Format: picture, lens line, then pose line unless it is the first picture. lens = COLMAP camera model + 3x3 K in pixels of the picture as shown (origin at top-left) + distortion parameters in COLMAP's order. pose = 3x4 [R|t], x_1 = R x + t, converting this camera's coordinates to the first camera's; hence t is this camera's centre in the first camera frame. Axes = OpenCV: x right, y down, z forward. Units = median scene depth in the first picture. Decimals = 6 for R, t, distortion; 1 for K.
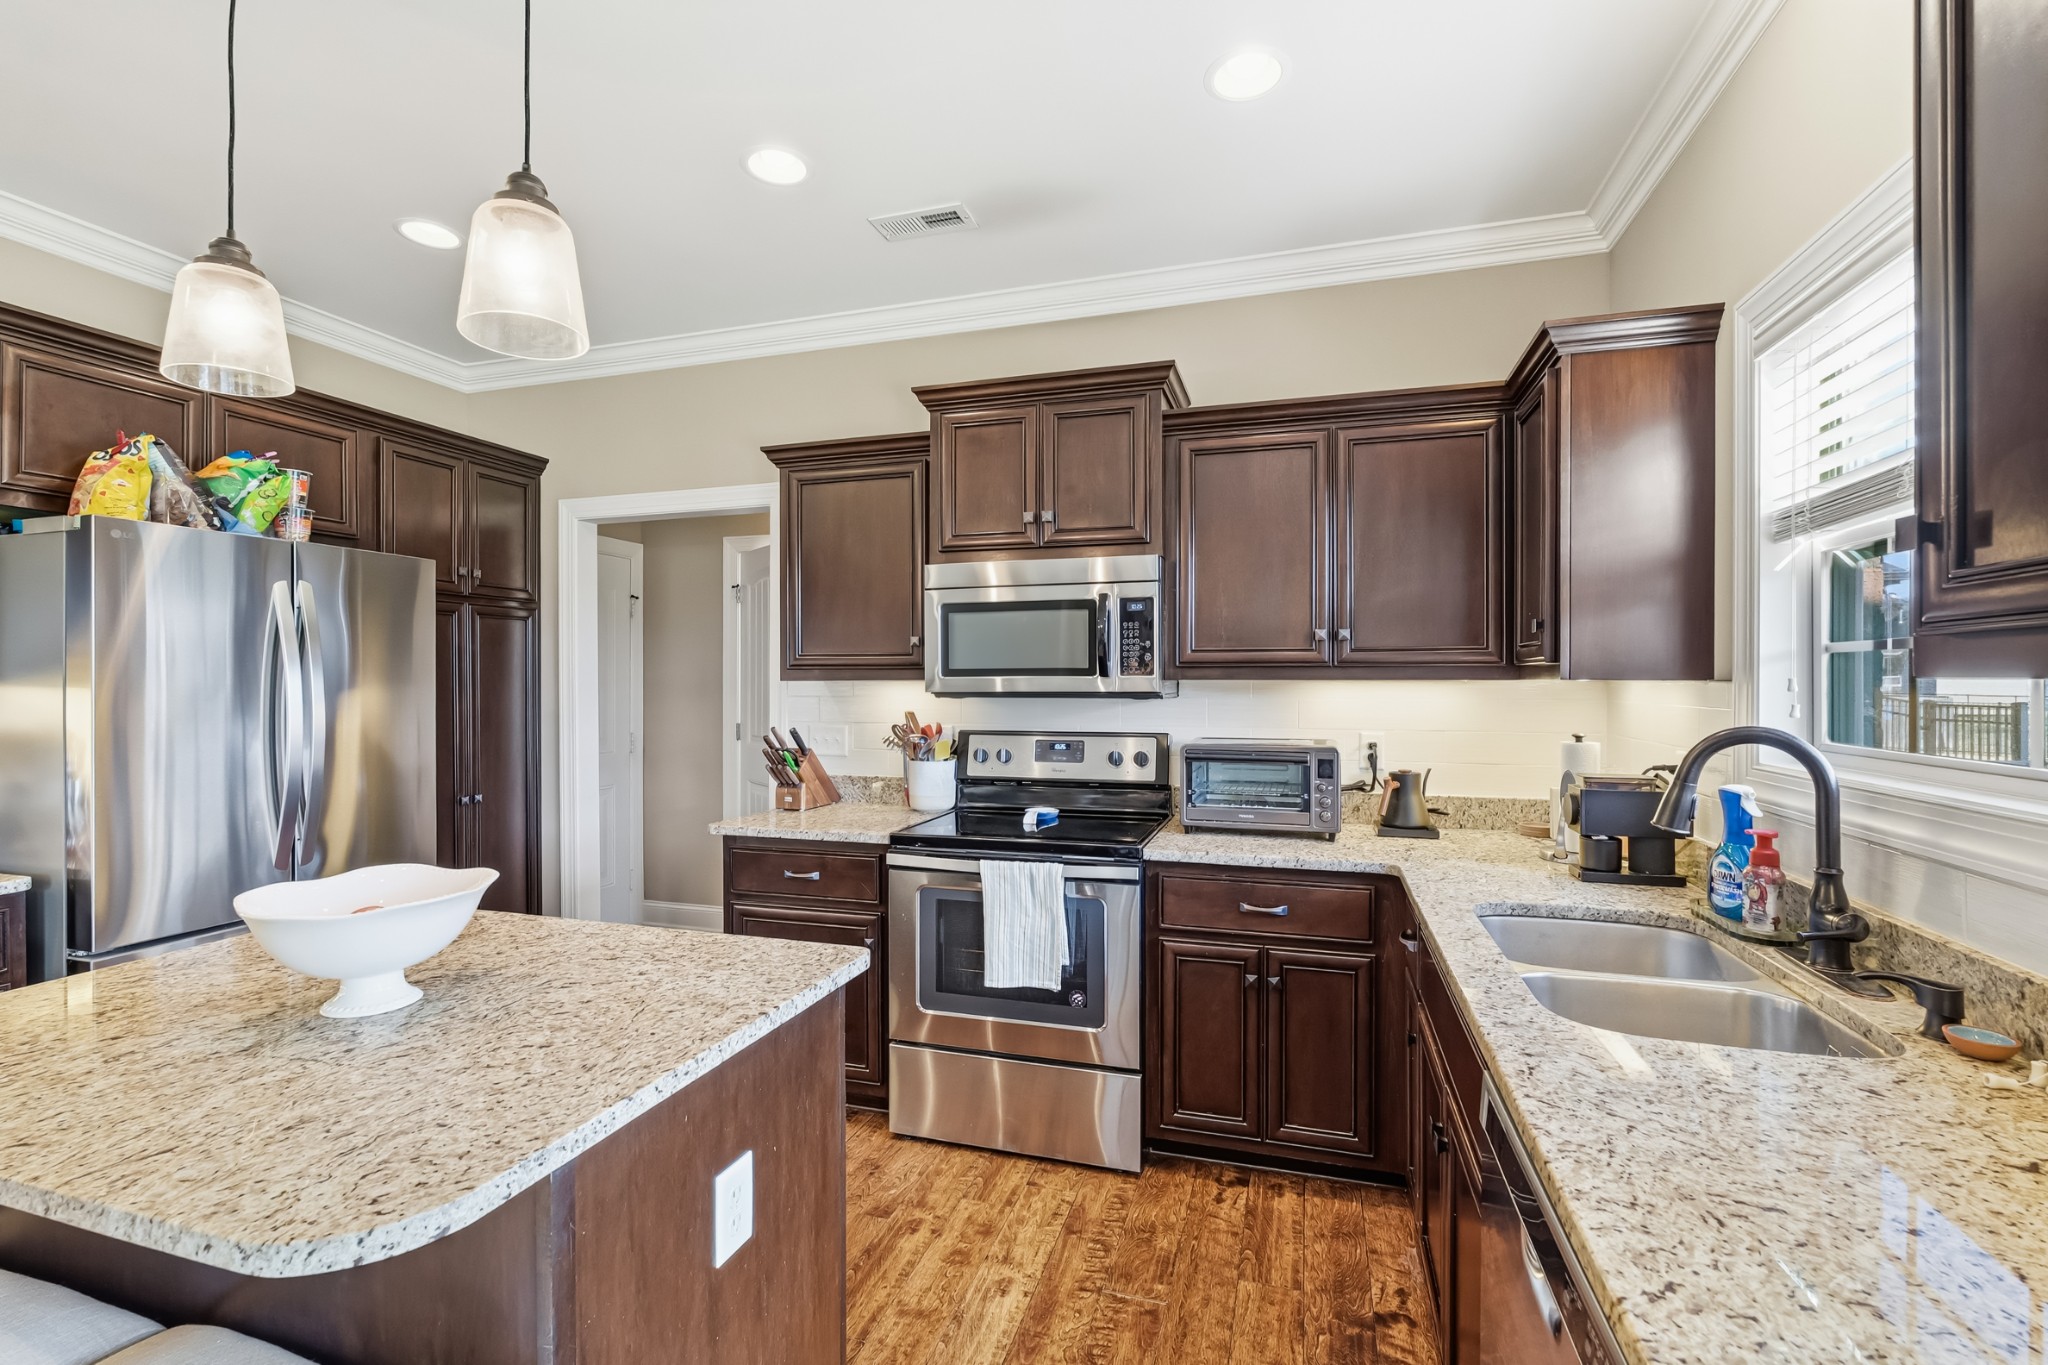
lens RADIAL K [[909.5, 0, 1019.1], [0, 909.5, 680.3], [0, 0, 1]] dist [0.001106, 0.000145]
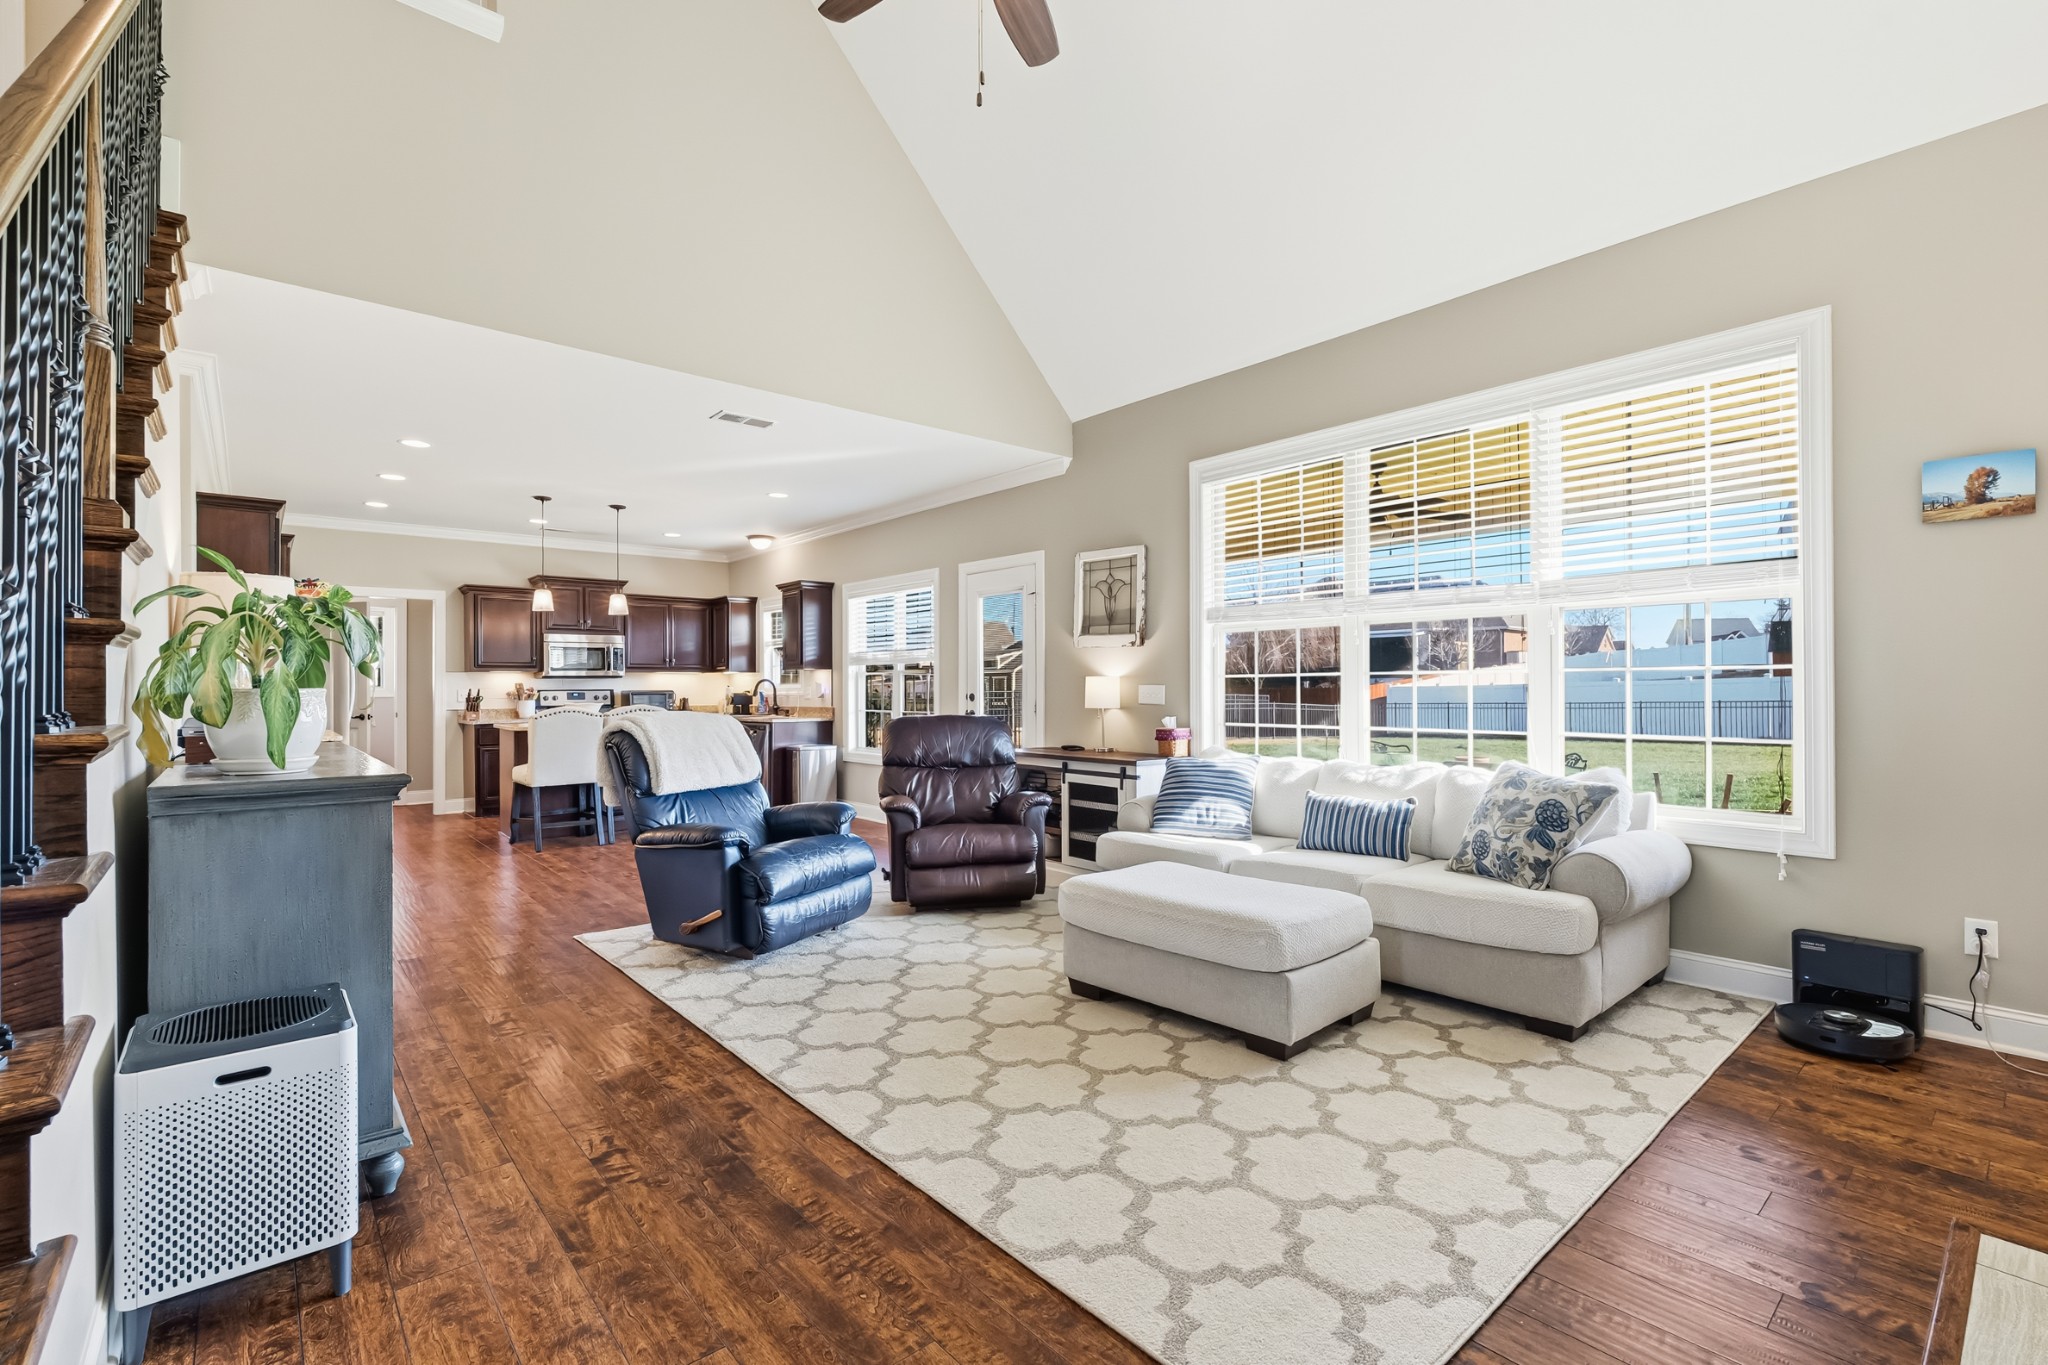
lens RADIAL K [[909.5, 0, 1023.2], [0, 909.5, 680.0], [0, 0, 1]] dist [0.001106, 0.000145]
pose [[0.528109, 0.000029, 0.849177, -2.089554], [0.005192, 0.999981, -0.003263, 0.051941], [-0.849161, 0.006132, 0.528099, -2.228455]]
